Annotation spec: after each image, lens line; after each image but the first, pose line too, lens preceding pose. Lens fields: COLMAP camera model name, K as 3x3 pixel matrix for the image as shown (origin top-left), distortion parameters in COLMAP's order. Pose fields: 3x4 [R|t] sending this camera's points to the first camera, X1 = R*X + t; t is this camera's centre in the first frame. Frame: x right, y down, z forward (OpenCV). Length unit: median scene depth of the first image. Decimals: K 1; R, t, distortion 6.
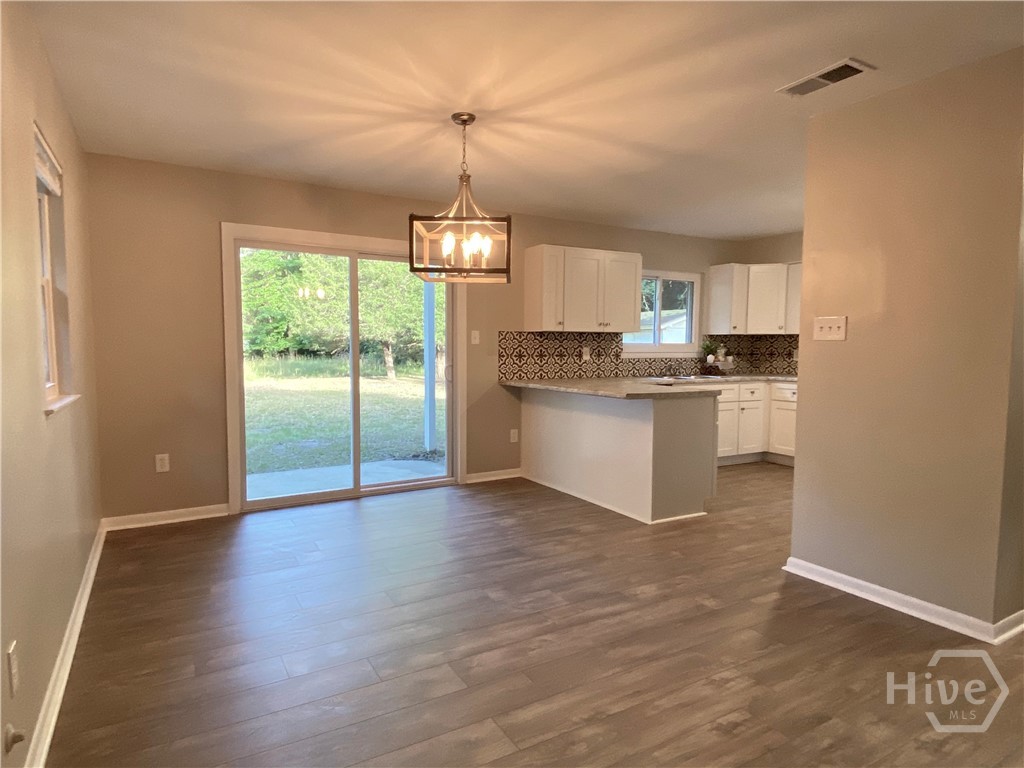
lens RADIAL K [[586.9, 0, 505.5], [0, 586.9, 387.0], [0, 0, 1]] dist [0.078691, -0.089806]
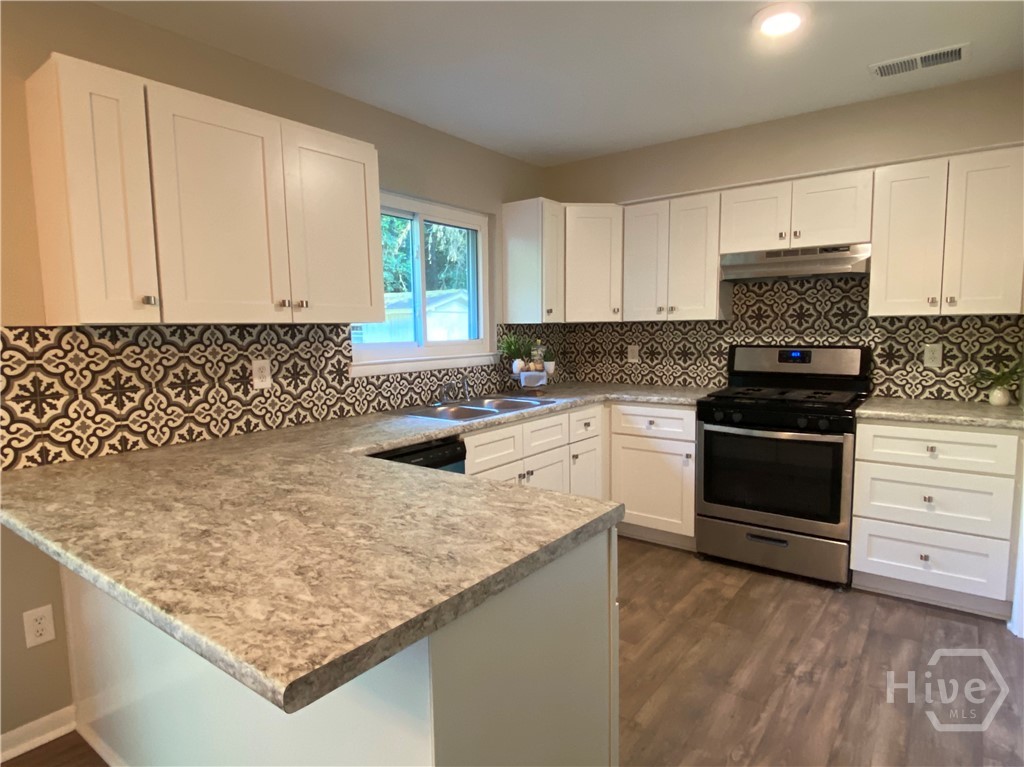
lens RADIAL K [[586.9, 0, 505.5], [0, 586.9, 386.5], [0, 0, 1]] dist [0.078691, -0.089806]
pose [[0.921330, -0.058128, 0.384412, 0.142248], [0.048282, 0.998212, 0.035223, -0.057483], [-0.385772, -0.013892, 0.922489, 0.566425]]
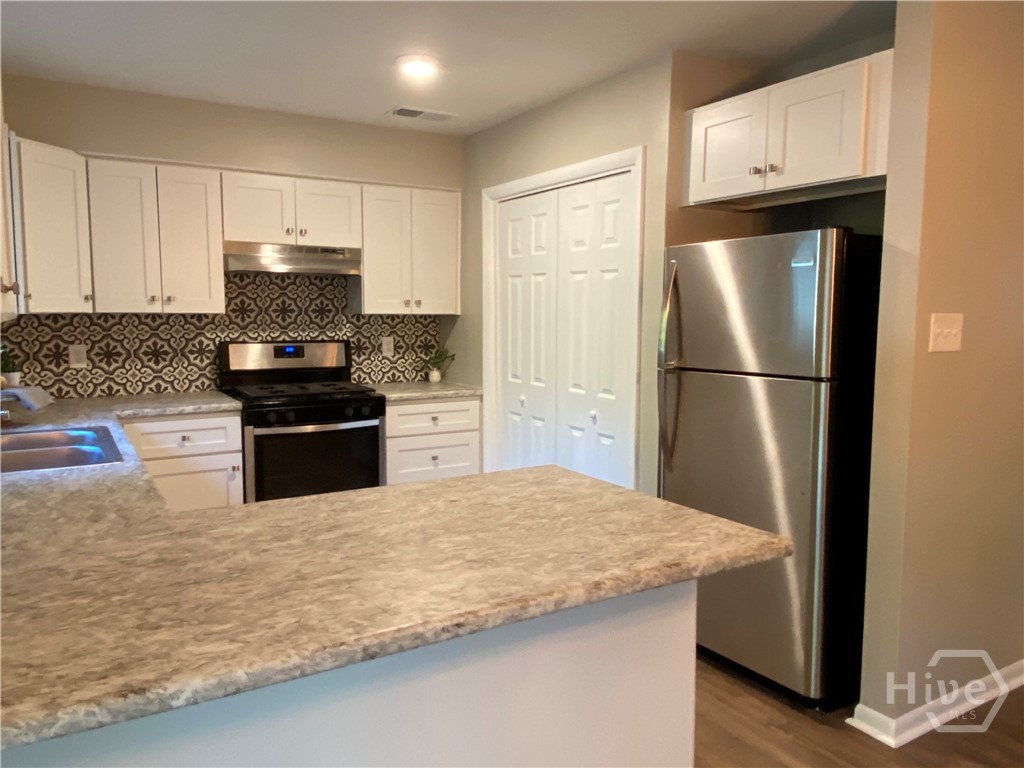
lens RADIAL K [[751.8, 0, 512.0], [0, 751.8, 384.0], [0, 0, 1]] dist [0.045875, -0.001408]
pose [[-0.017231, -0.106696, 0.994142, -0.136582], [0.068166, 0.991851, 0.107632, -0.088512], [-0.997525, 0.069622, -0.009817, 0.807363]]
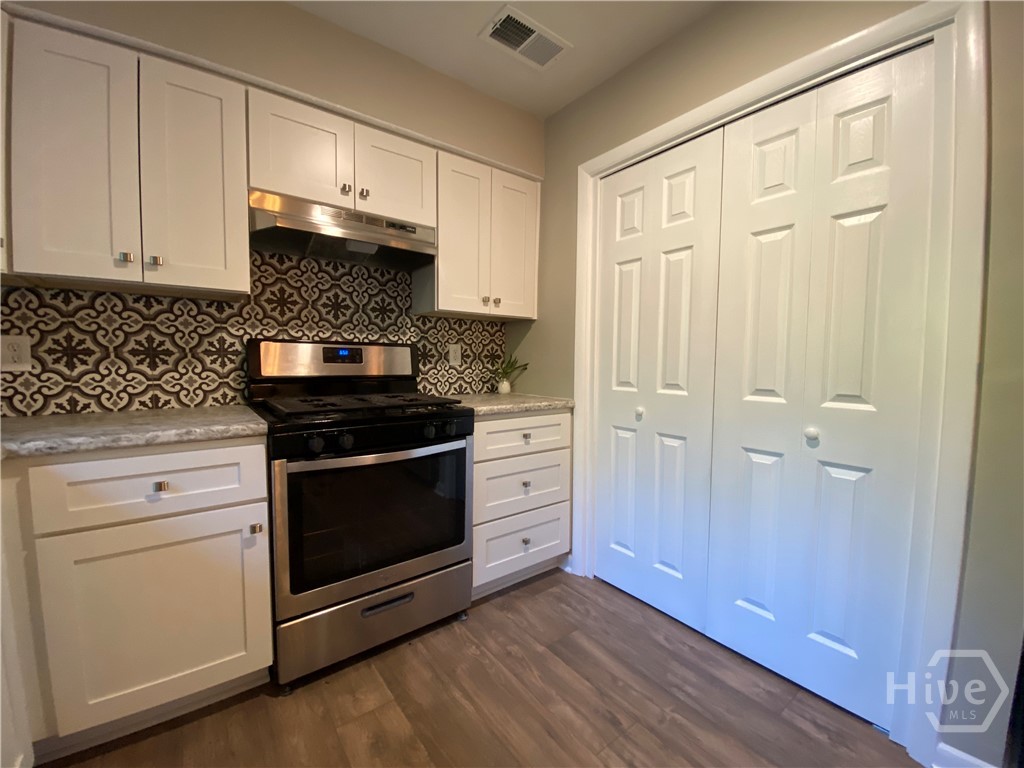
lens RADIAL K [[417.2, 0, 511.3], [0, 417.2, 387.3], [0, 0, 1]] dist [0.025526, -0.022693]
pose [[-0.123400, -0.070756, 0.989831, 0.299208], [0.065638, 0.994689, 0.079286, -0.043908], [-0.990184, 0.074754, -0.118101, 0.936675]]
